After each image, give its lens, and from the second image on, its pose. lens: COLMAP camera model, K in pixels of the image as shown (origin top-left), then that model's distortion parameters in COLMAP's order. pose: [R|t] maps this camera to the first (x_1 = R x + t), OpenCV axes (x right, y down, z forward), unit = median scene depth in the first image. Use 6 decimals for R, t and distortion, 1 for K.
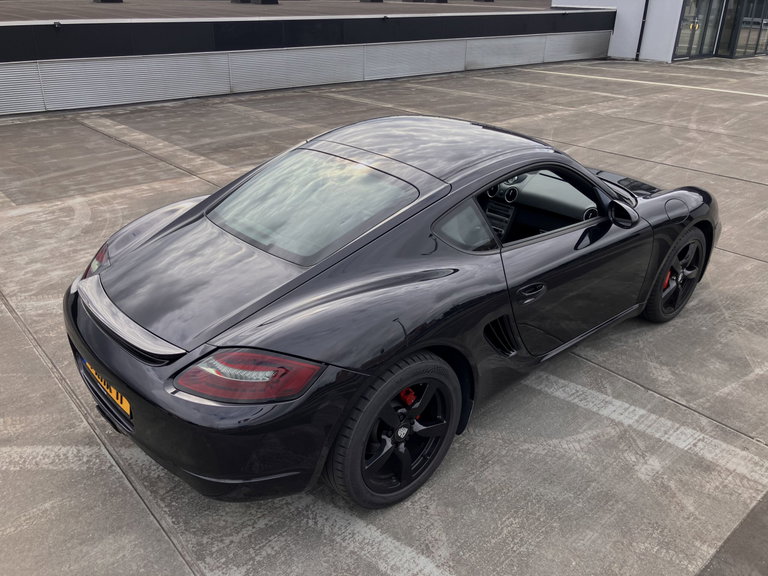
lens RADIAL K [[617.6, 0, 366.0], [0, 617.6, 286.0], [0, 0, 1]] dist [0.014511, -0.004533]
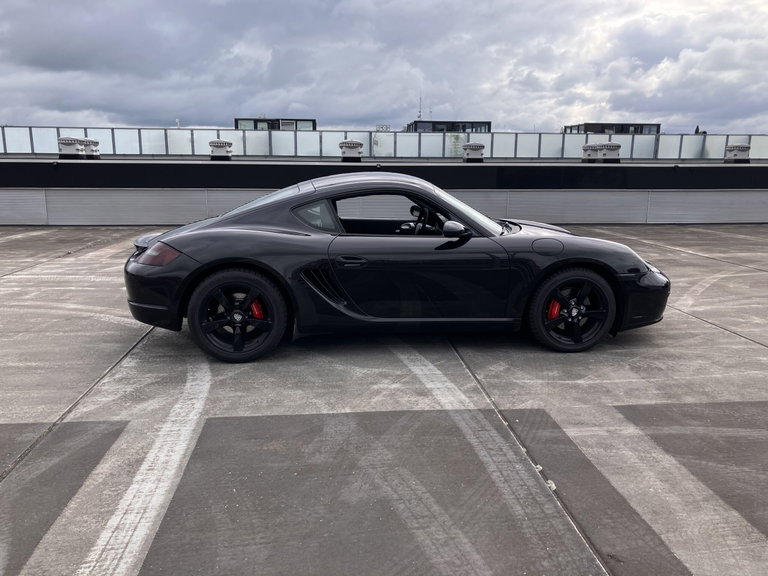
lens RADIAL K [[617.6, 0, 366.0], [0, 617.6, 286.0], [0, 0, 1]] dist [0.014511, -0.004533]
pose [[0.818894, 0.114863, -0.562333, 1.069688], [-0.252473, 0.951975, -0.173210, 0.305282], [0.515431, 0.283815, 0.808566, -0.170023]]
